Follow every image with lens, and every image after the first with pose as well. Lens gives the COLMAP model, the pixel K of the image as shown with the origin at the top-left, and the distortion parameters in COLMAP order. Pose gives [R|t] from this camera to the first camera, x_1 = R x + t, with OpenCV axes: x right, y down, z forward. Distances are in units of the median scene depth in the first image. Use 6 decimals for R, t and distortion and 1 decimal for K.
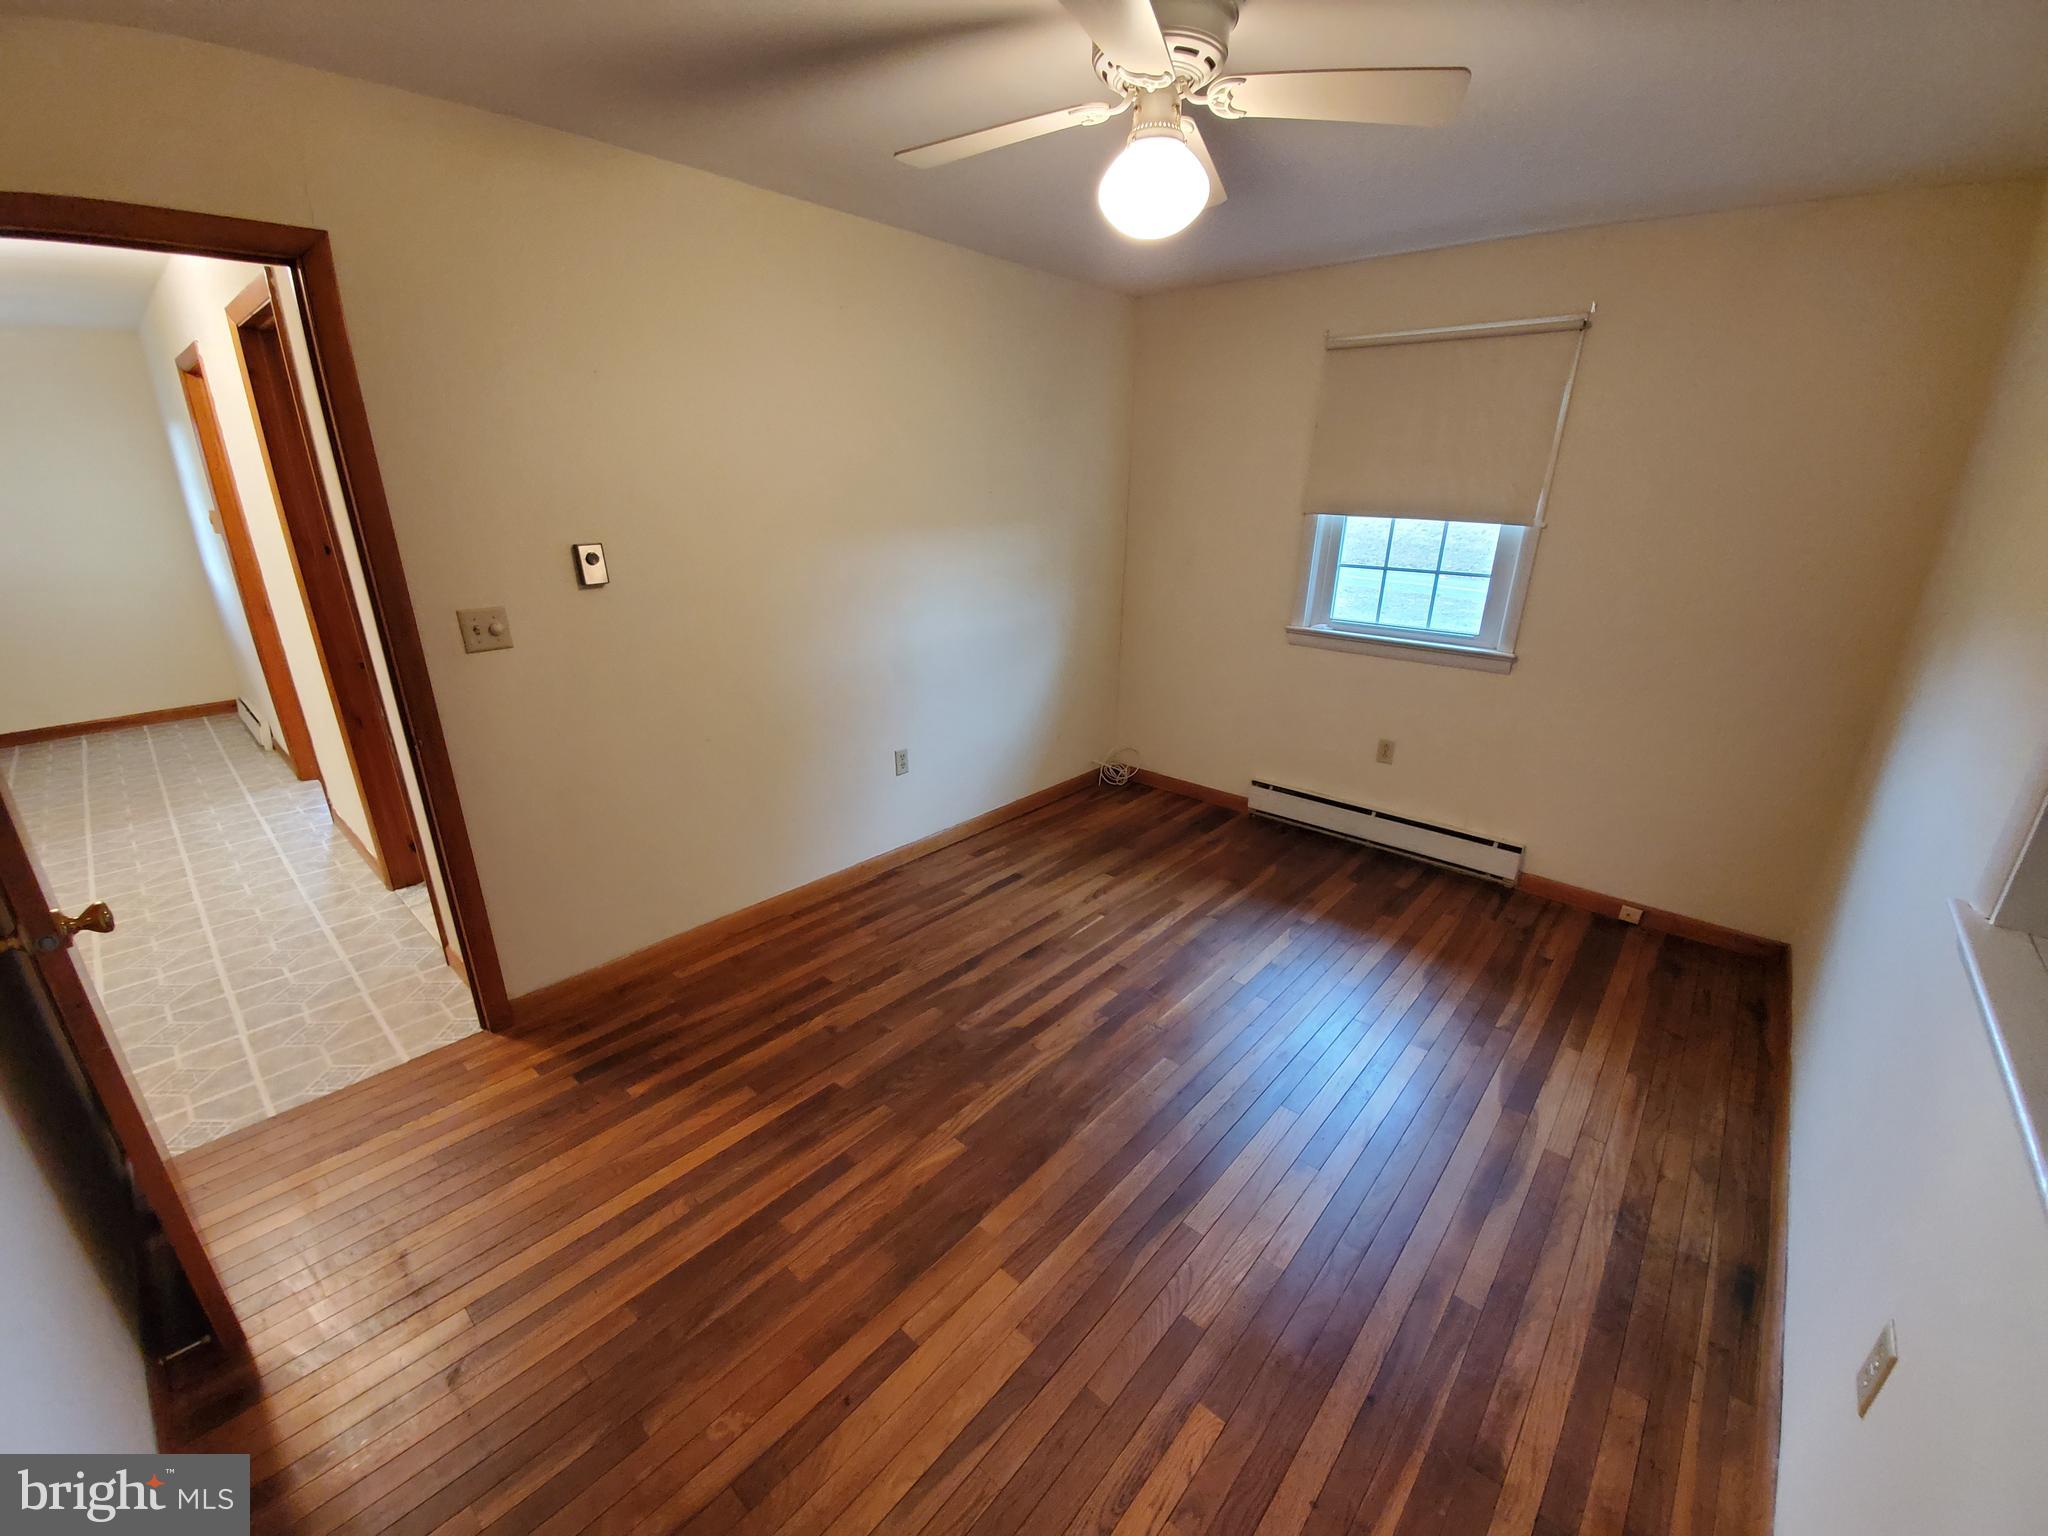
lens RADIAL K [[812.9, 0, 1028.0], [0, 812.9, 792.1], [0, 0, 1]] dist [0.014728, -0.017513]
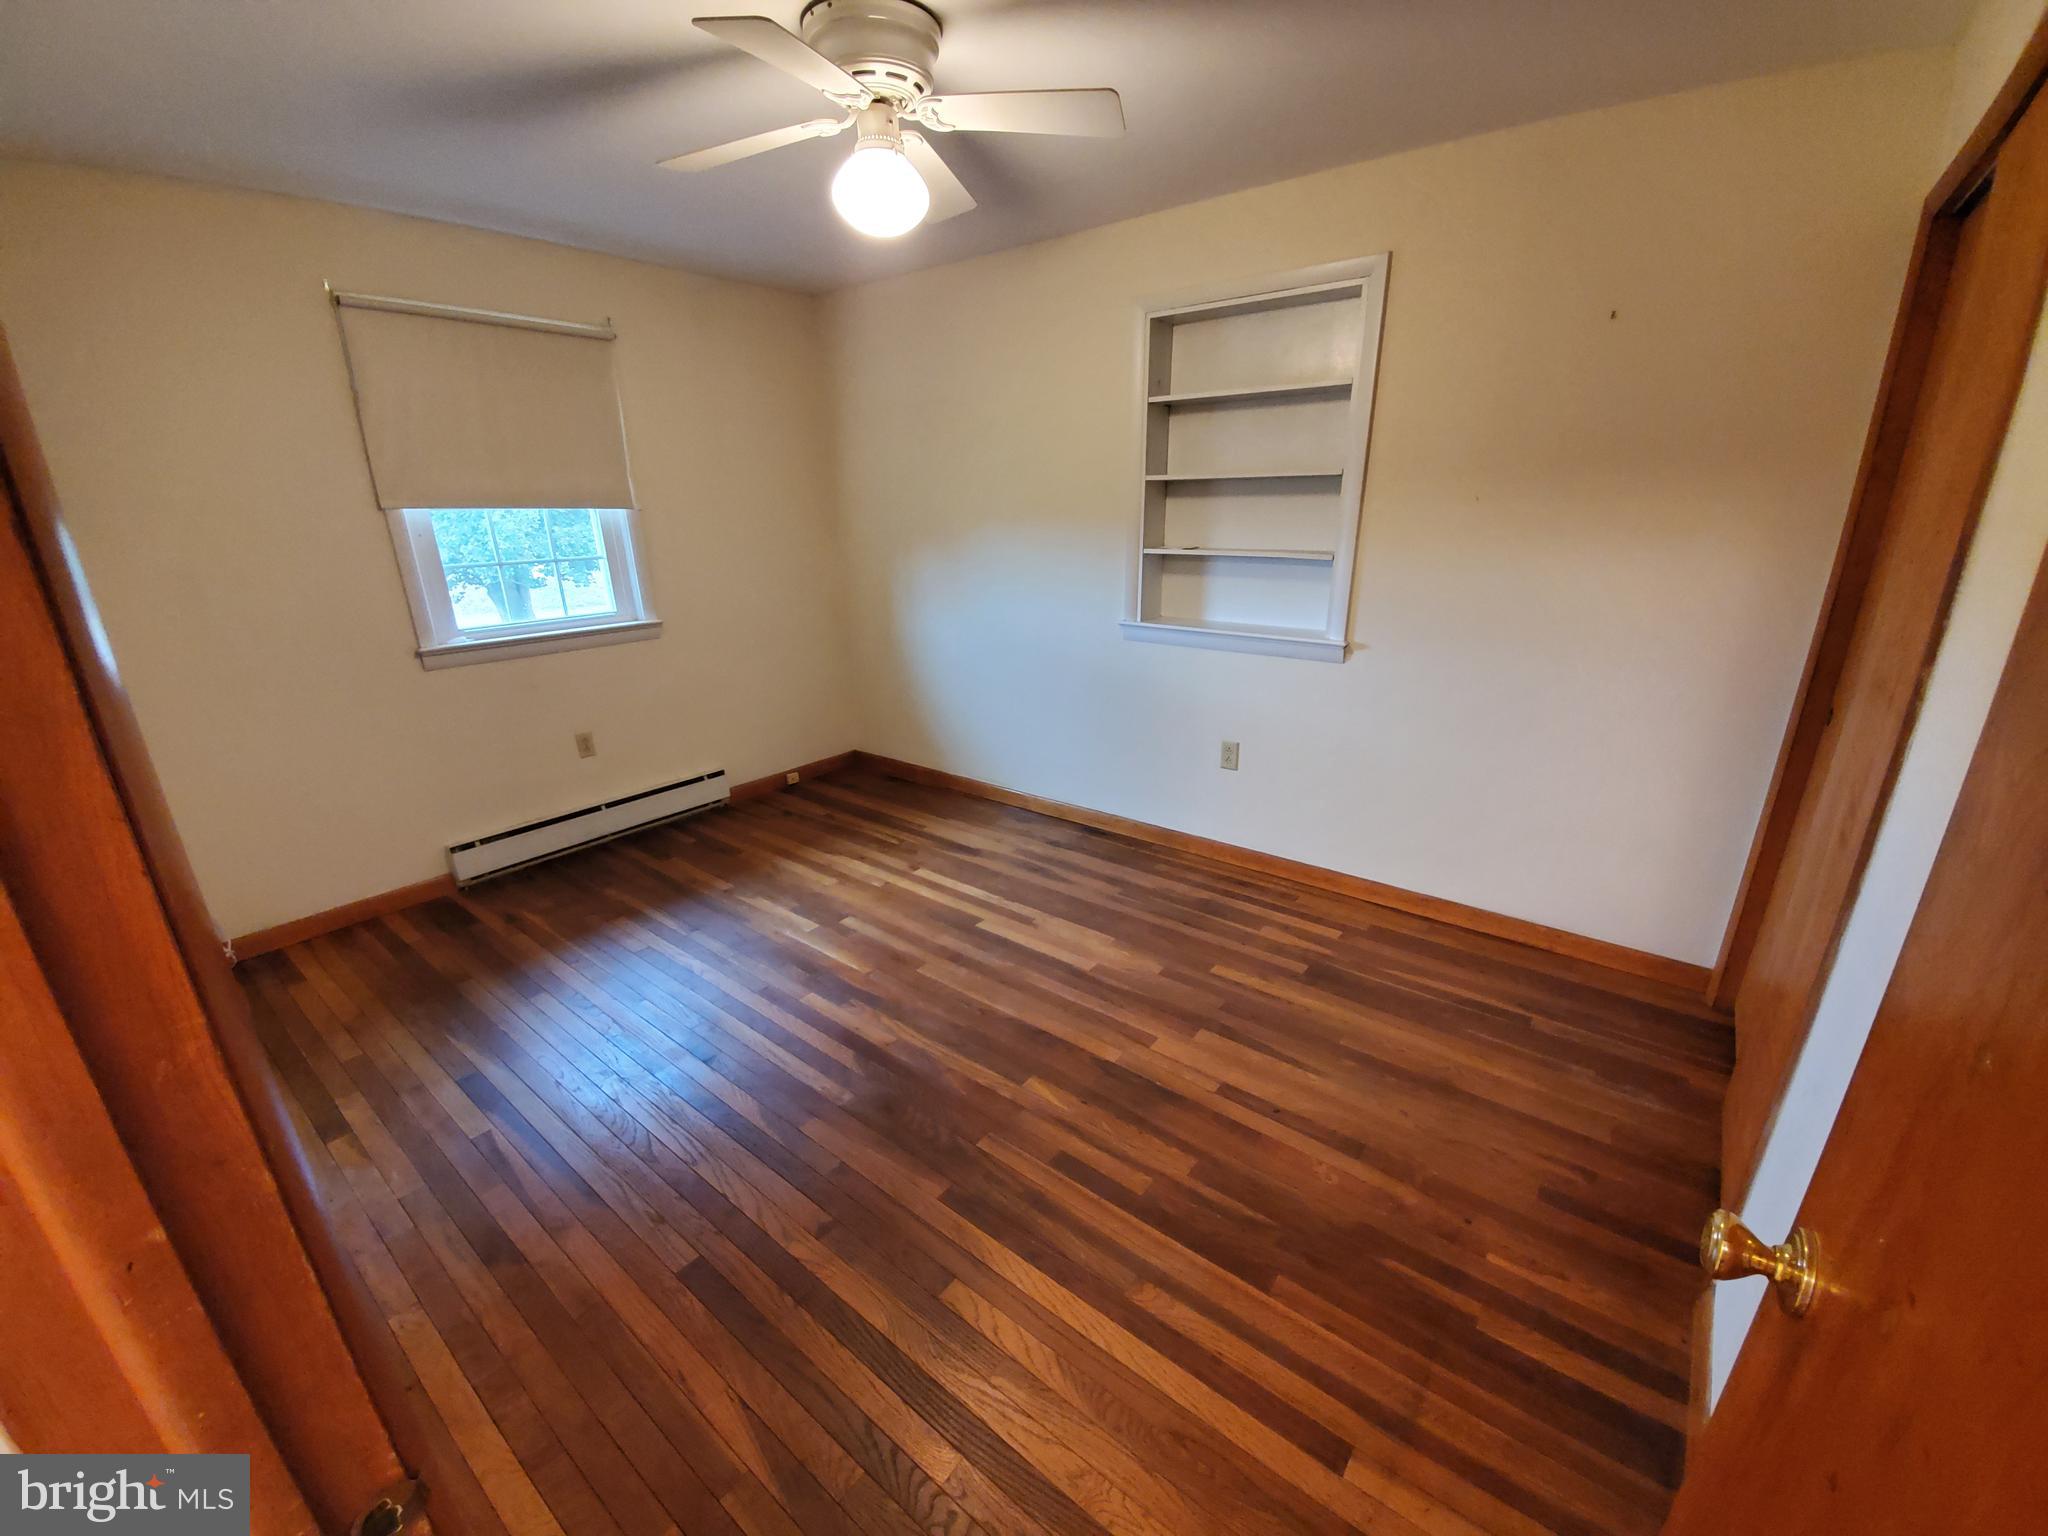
lens RADIAL K [[812.9, 0, 1028.0], [0, 812.9, 792.1], [0, 0, 1]] dist [0.014728, -0.017513]
pose [[-0.055315, -0.349704, 0.935226, -0.792103], [0.362552, 0.865695, 0.345149, -0.217990], [-0.930321, 0.358160, 0.078900, 0.658032]]
